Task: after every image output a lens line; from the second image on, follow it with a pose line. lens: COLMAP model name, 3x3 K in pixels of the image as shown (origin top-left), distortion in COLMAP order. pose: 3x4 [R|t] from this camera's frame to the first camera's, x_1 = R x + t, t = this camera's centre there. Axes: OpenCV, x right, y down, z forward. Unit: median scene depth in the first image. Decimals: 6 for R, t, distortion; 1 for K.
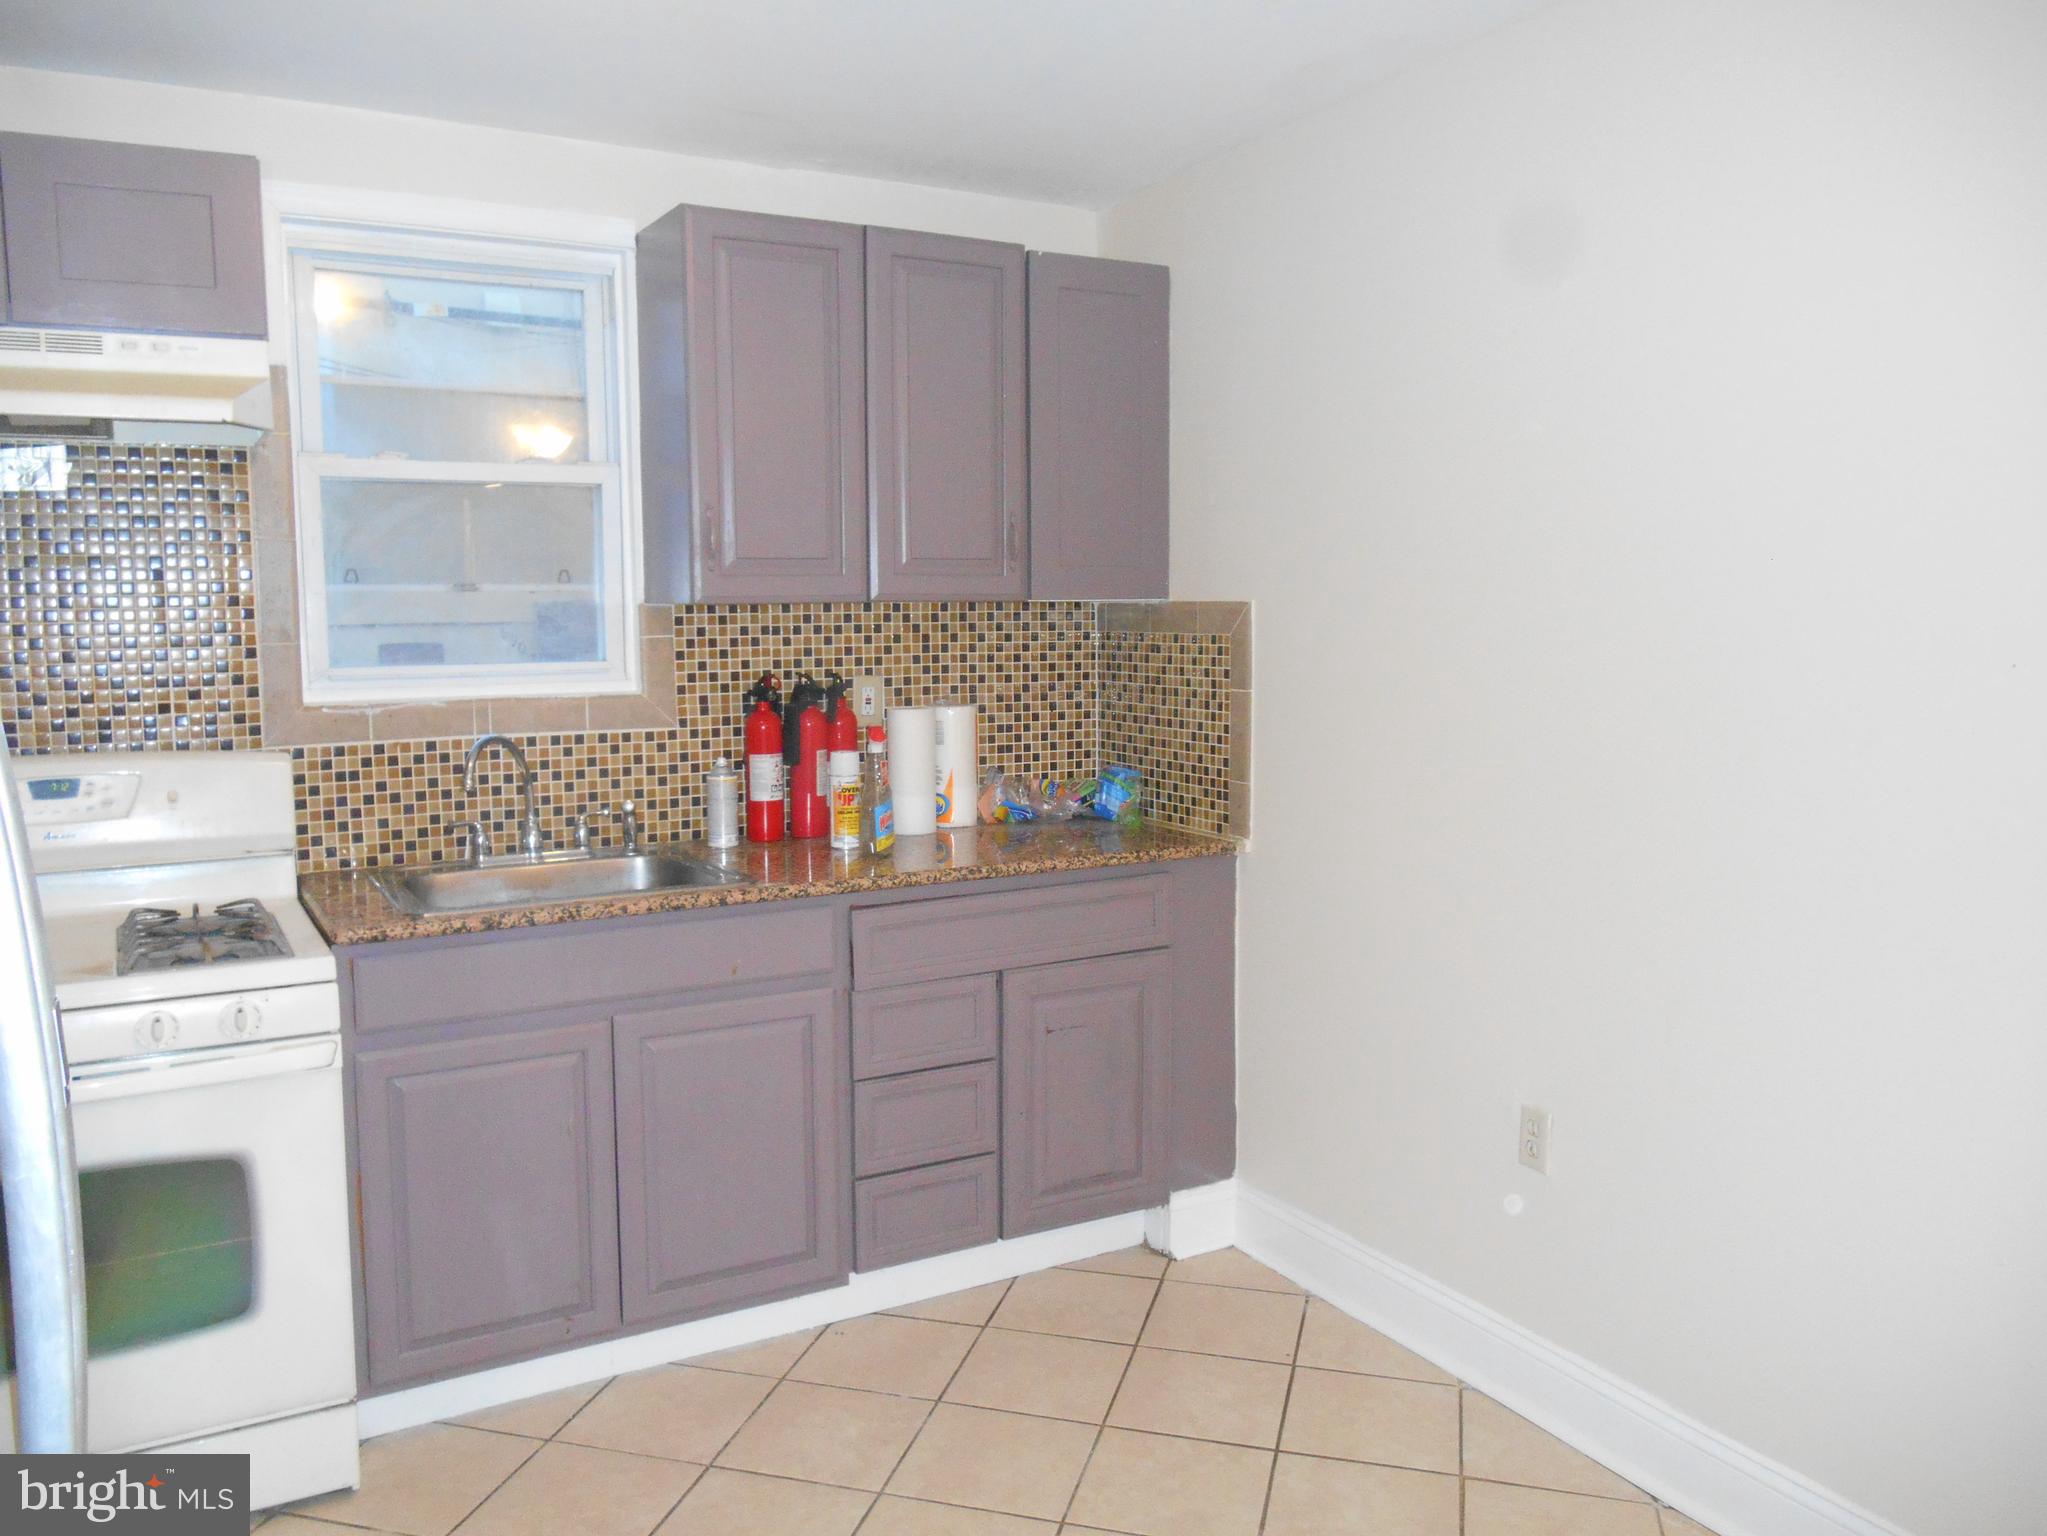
lens RADIAL K [[1571.3, 0, 1026.7], [0, 1571.3, 771.4], [0, 0, 1]] dist [-0.022635, 0.016463]
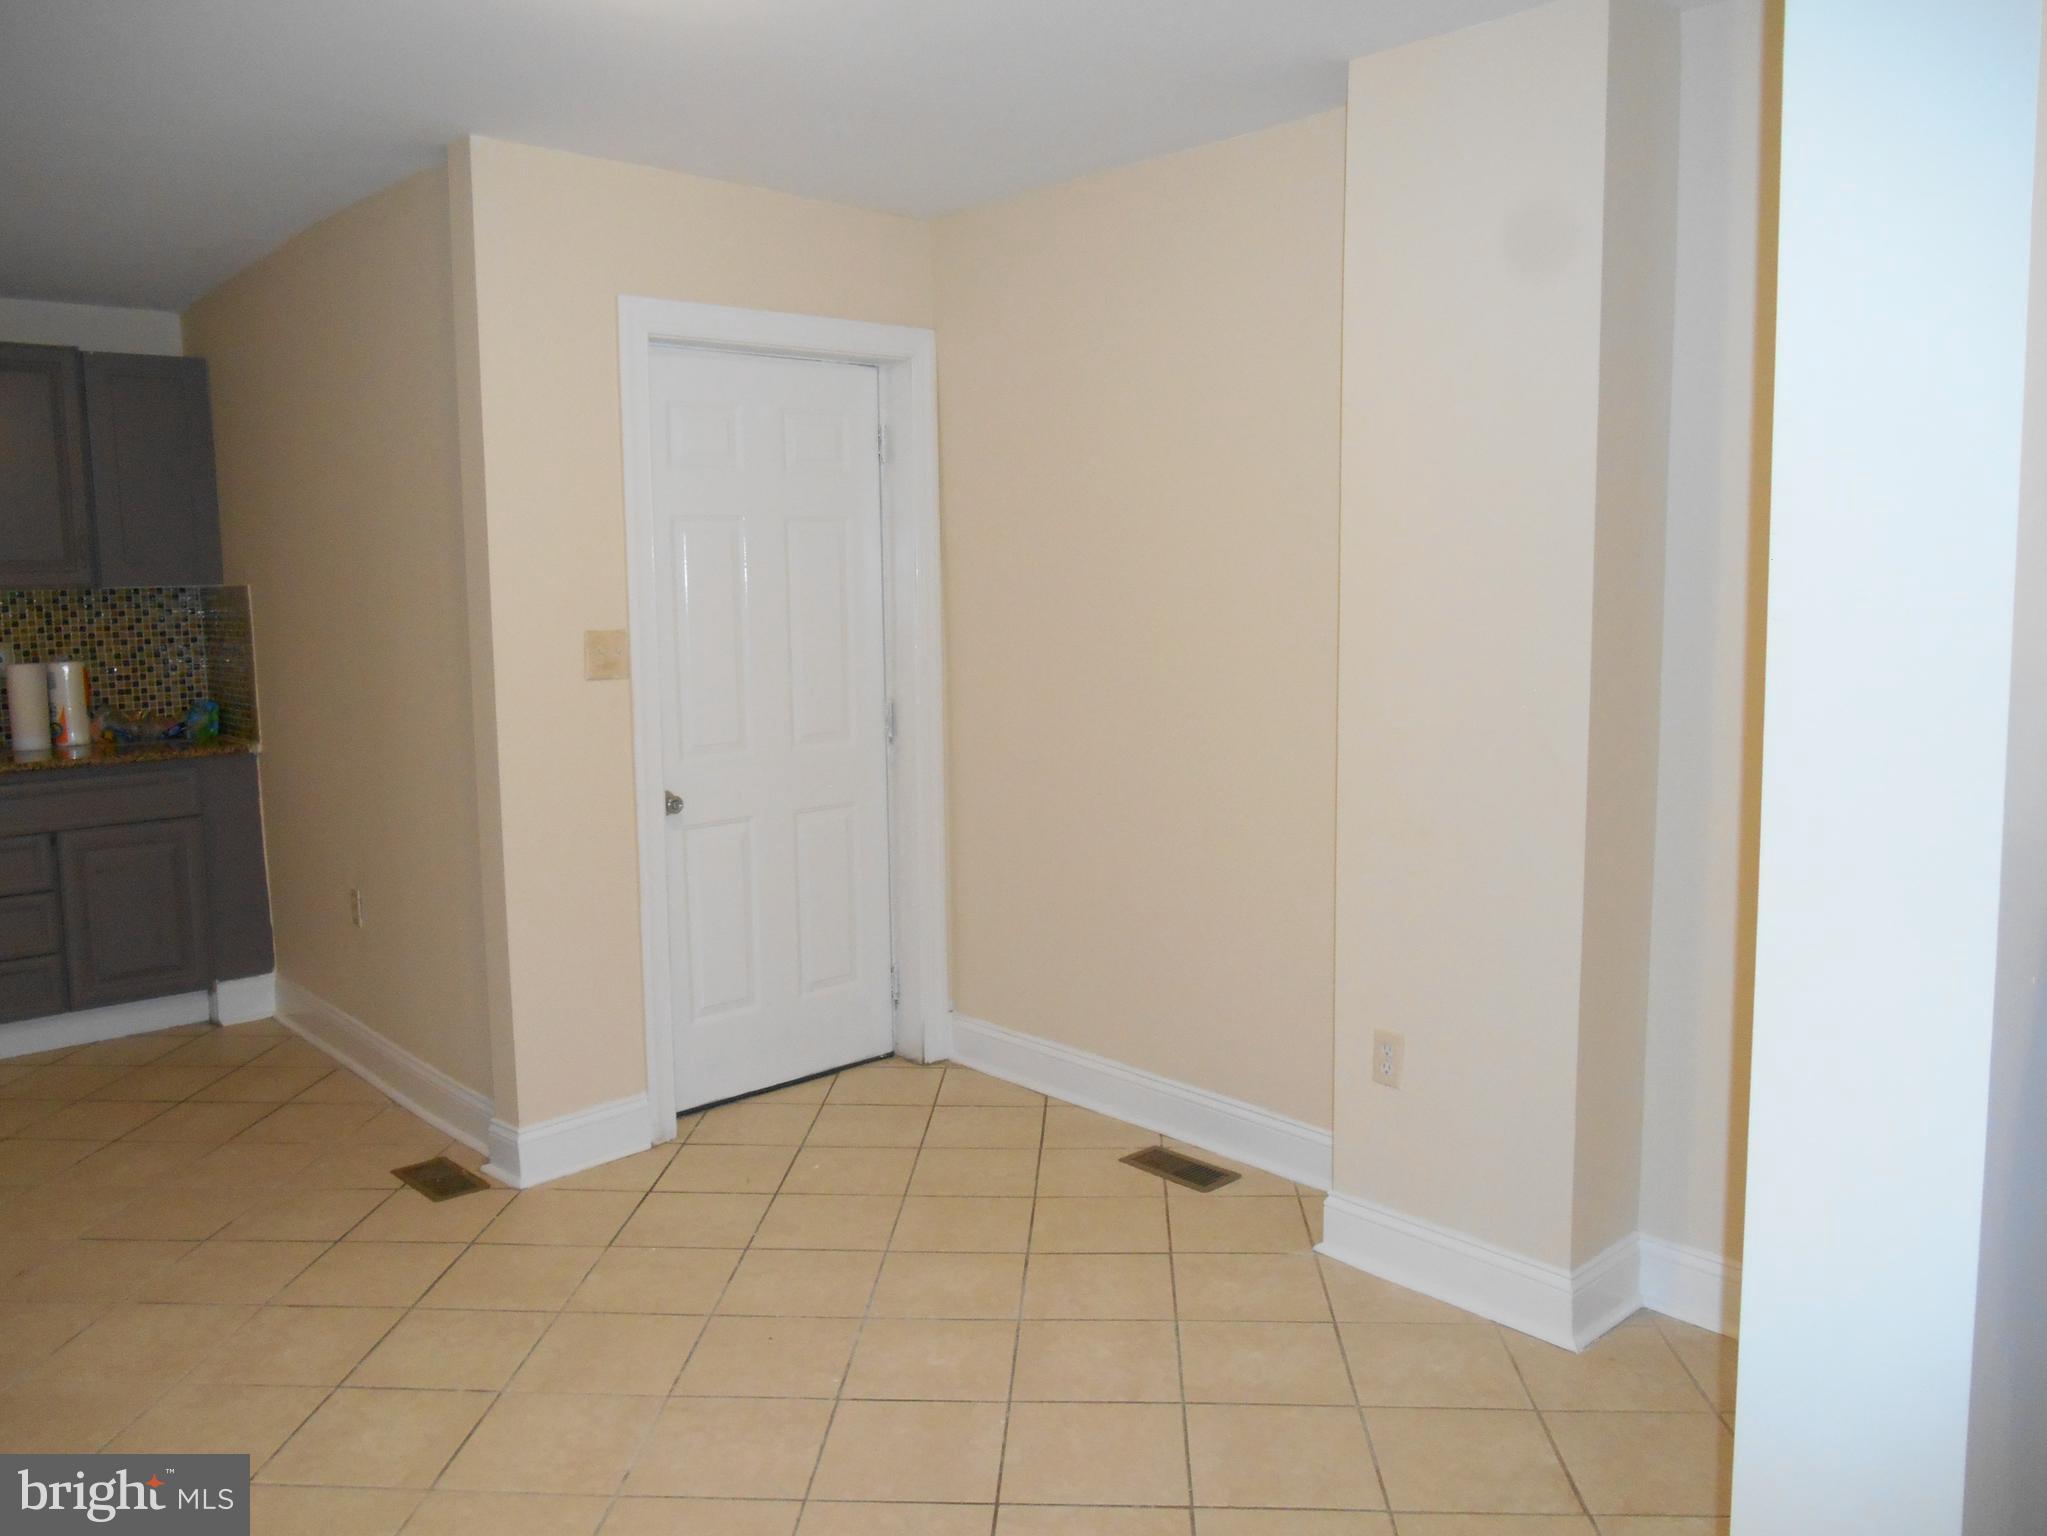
lens RADIAL K [[1571.3, 0, 1019.5], [0, 1571.3, 762.0], [0, 0, 1]] dist [-0.022635, 0.016463]
pose [[0.978792, -0.040499, 0.200815, 0.510782], [0.038949, 0.999173, 0.011667, 0.066488], [-0.201121, -0.003598, 0.979560, -0.571732]]
